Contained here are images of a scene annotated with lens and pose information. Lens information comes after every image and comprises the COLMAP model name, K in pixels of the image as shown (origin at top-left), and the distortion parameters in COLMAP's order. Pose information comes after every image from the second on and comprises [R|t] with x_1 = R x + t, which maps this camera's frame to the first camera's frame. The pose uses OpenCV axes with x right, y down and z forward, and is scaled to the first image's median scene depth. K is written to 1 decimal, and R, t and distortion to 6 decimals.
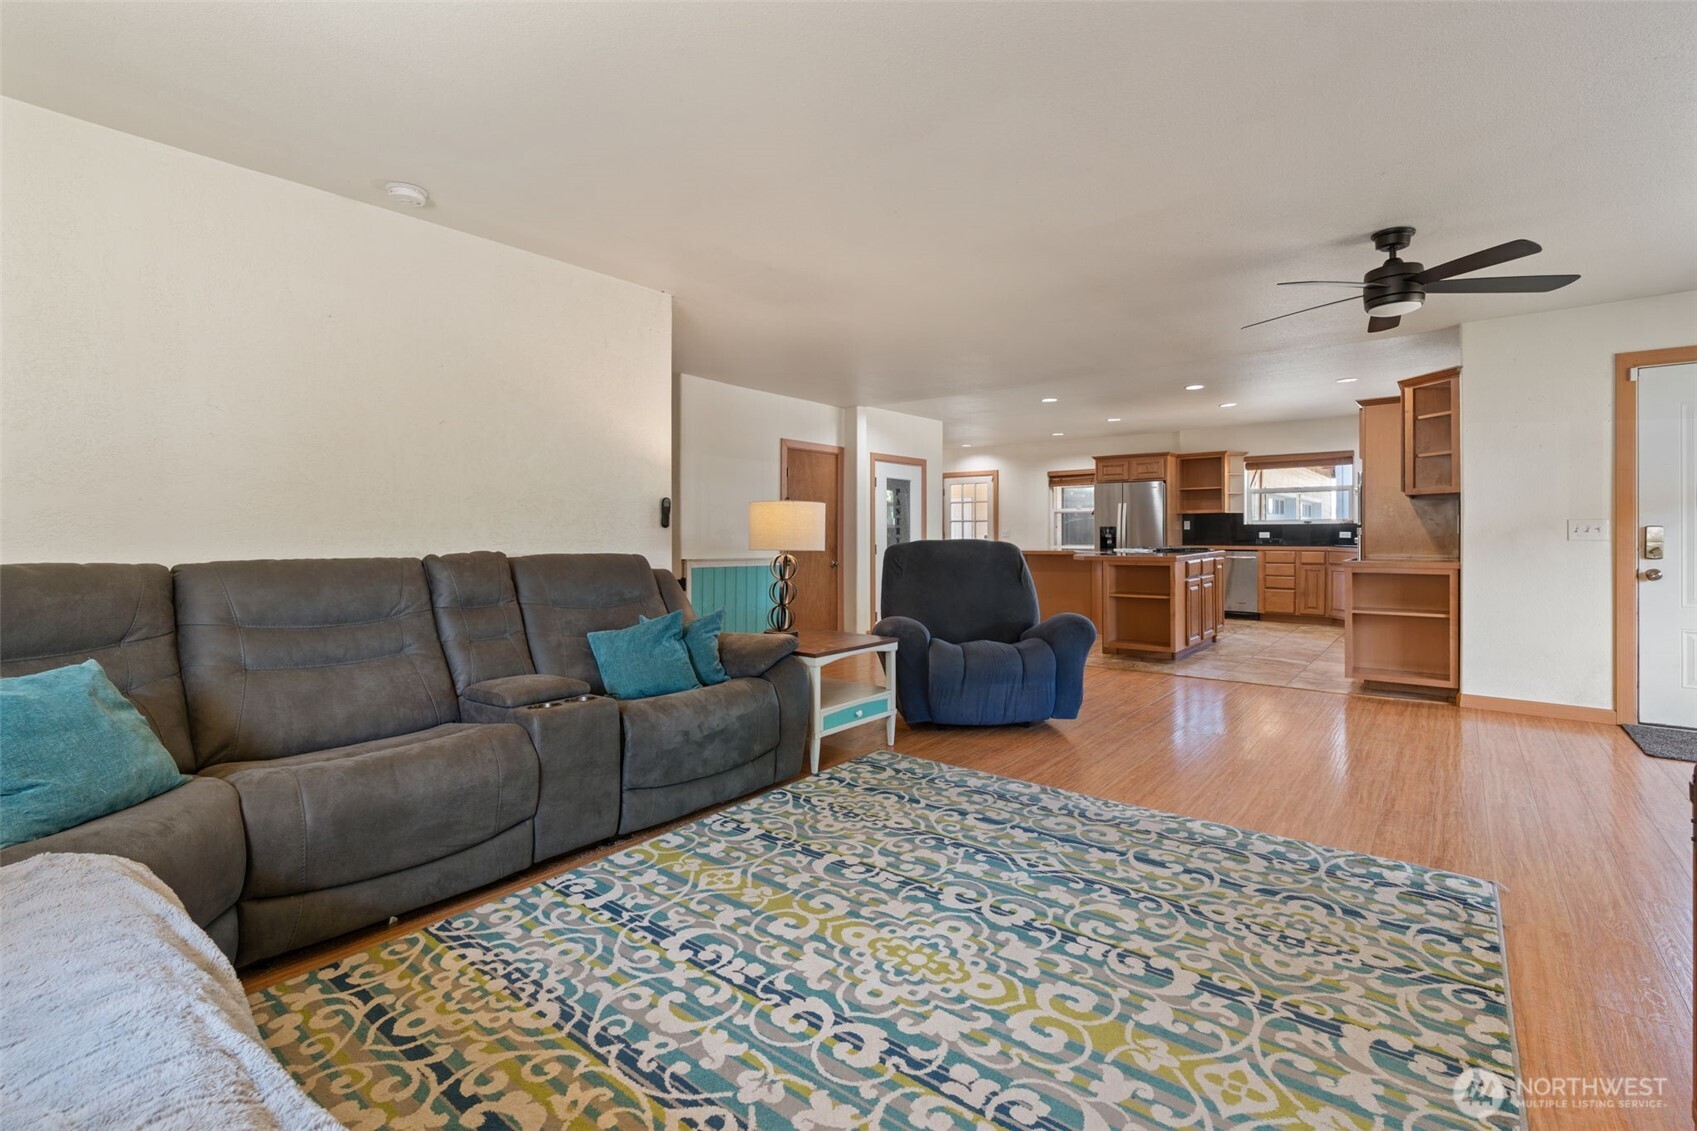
lens RADIAL K [[778.2, 0, 846.5], [0, 778.2, 533.0], [0, 0, 1]] dist [-0.002172, 0.000391]
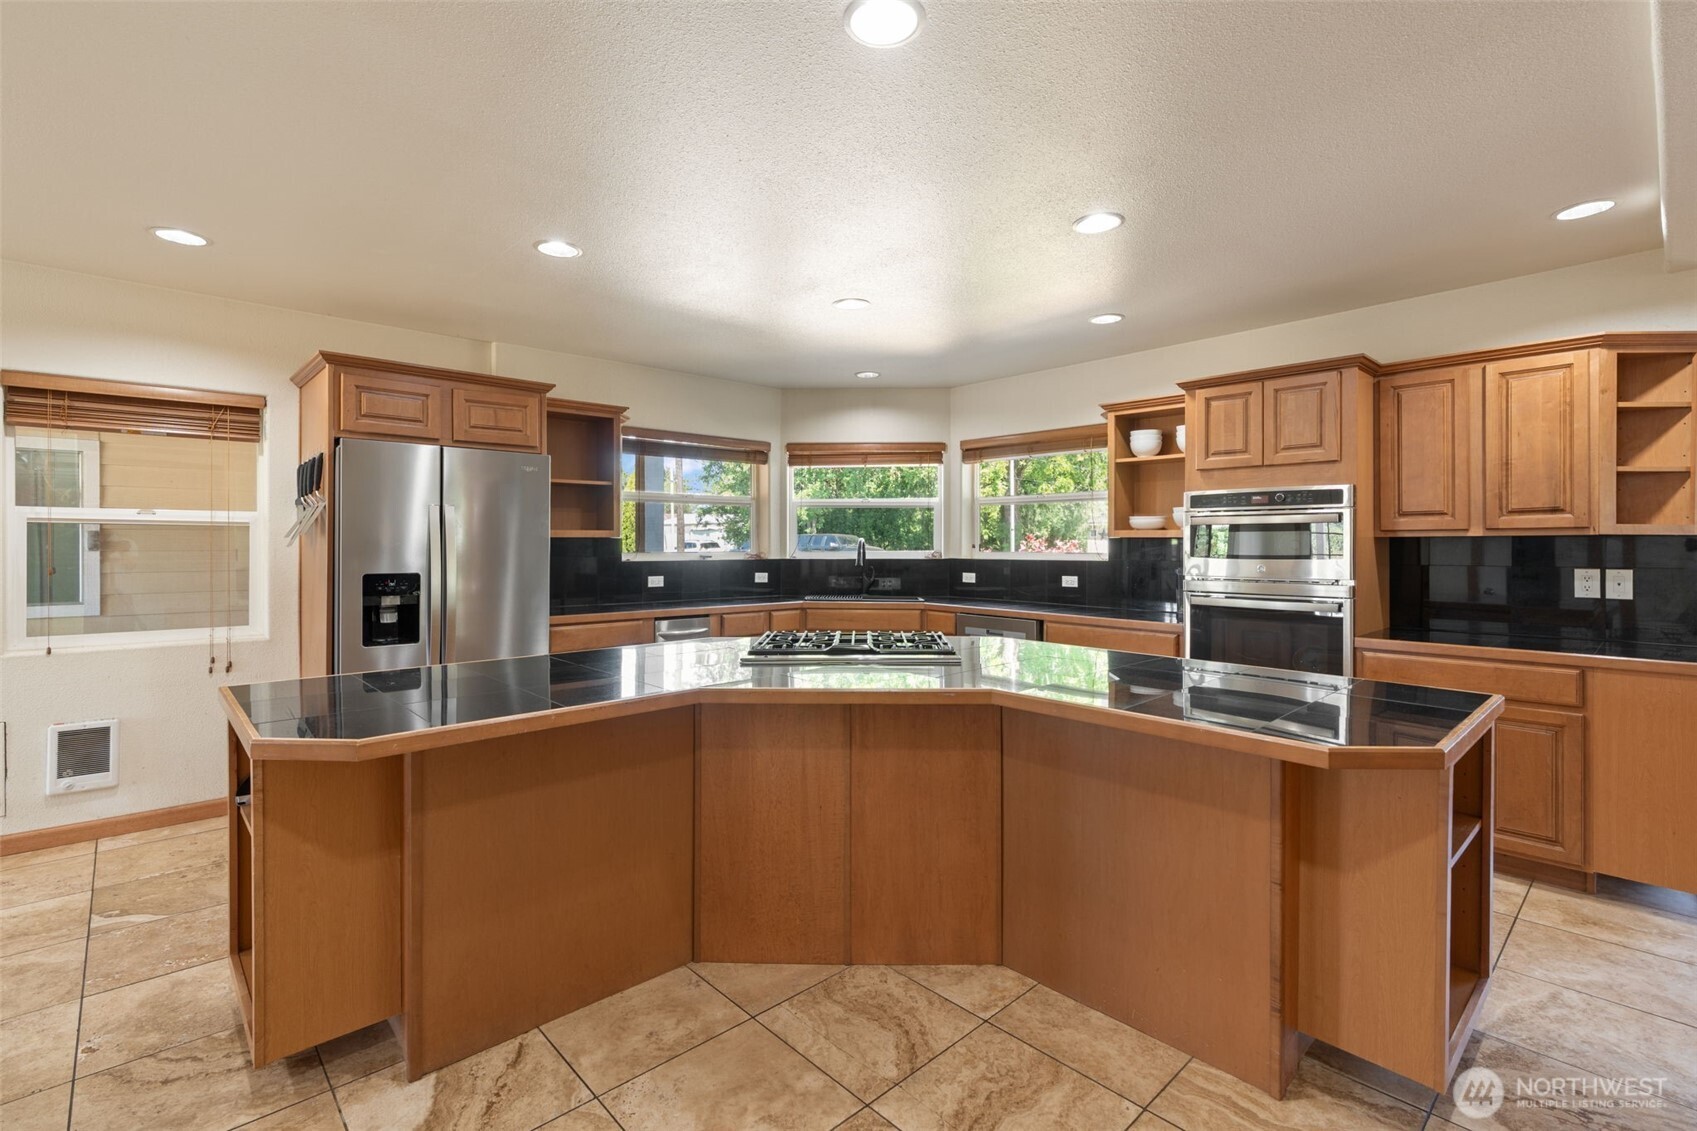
lens RADIAL K [[778.2, 0, 850.6], [0, 778.2, 546.8], [0, 0, 1]] dist [-0.002172, 0.000391]
pose [[0.142757, 0.000919, 0.989757, 0.038137], [-0.004061, 0.999992, -0.000343, -0.020608], [-0.989749, -0.003971, 0.142760, 0.783614]]
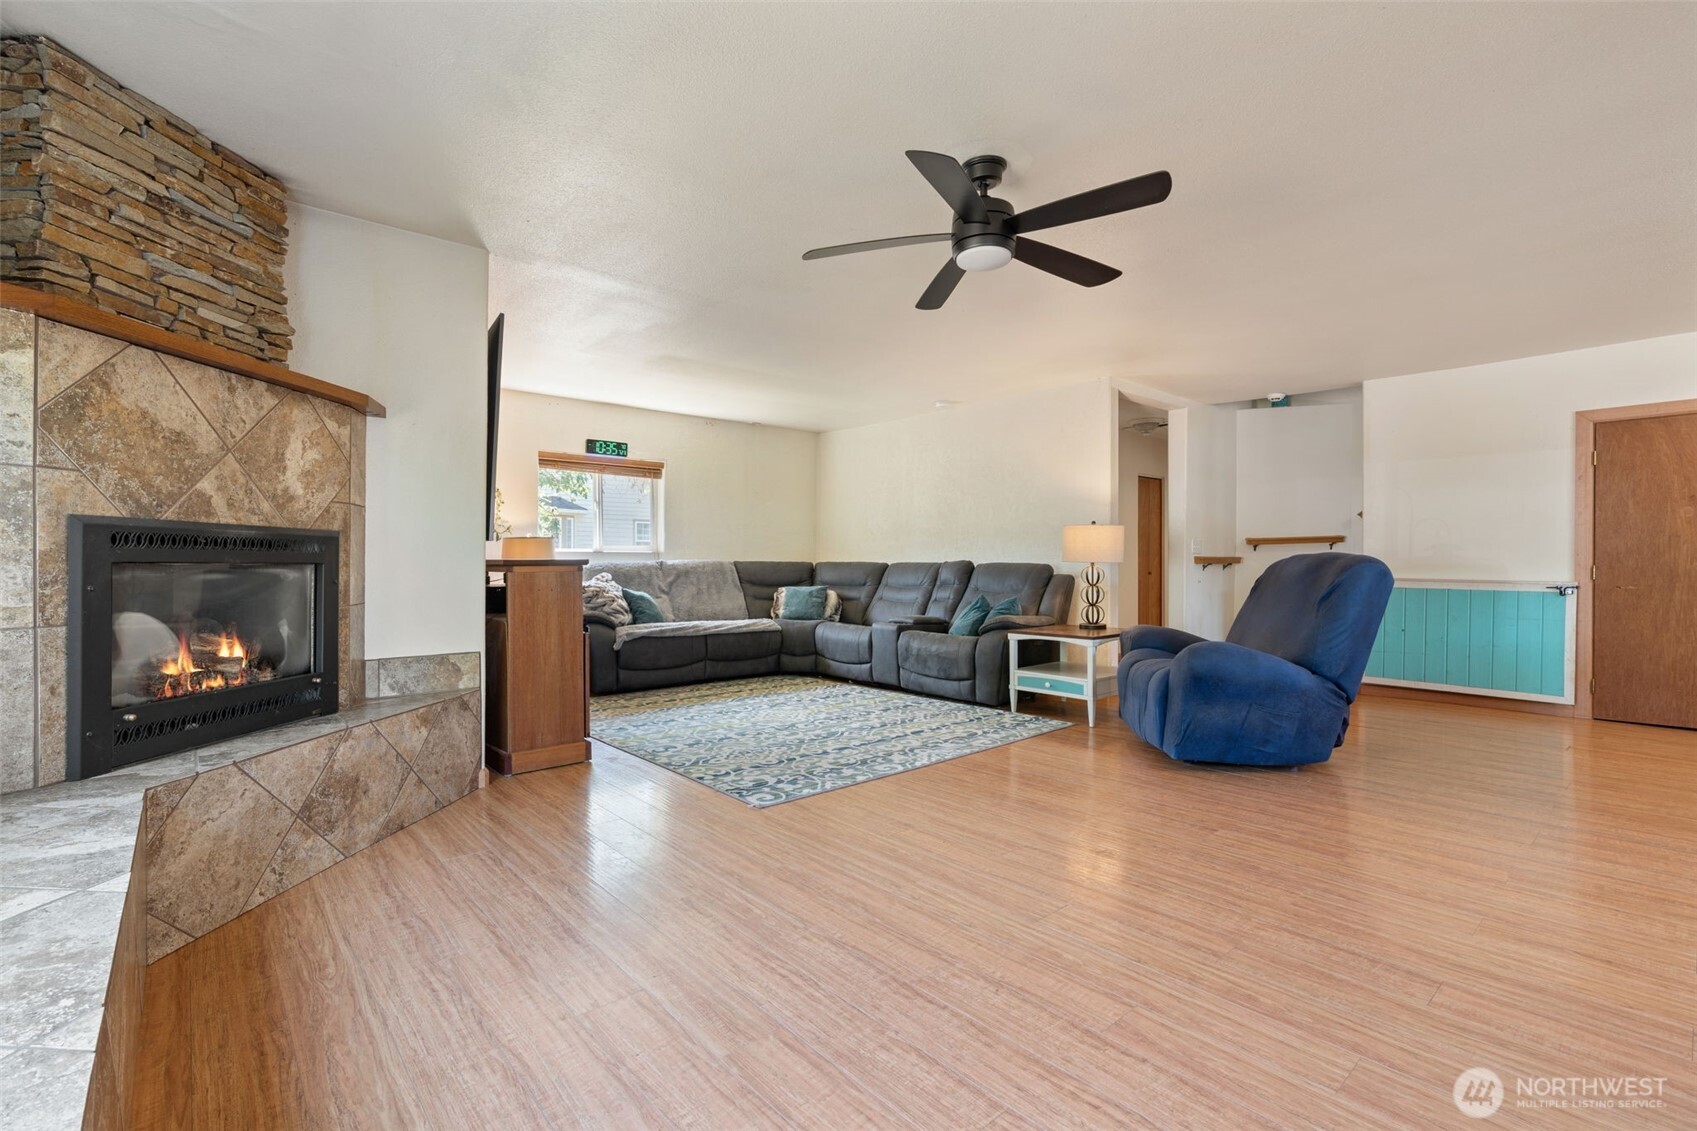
lens RADIAL K [[778.2, 0, 852.9], [0, 778.2, 569.2], [0, 0, 1]] dist [-0.002172, 0.000391]
pose [[-0.196519, 0.007102, -0.980474, 0.515665], [0.007110, 0.999958, 0.005819, 0.008695], [0.980474, -0.005827, -0.196561, 0.347454]]
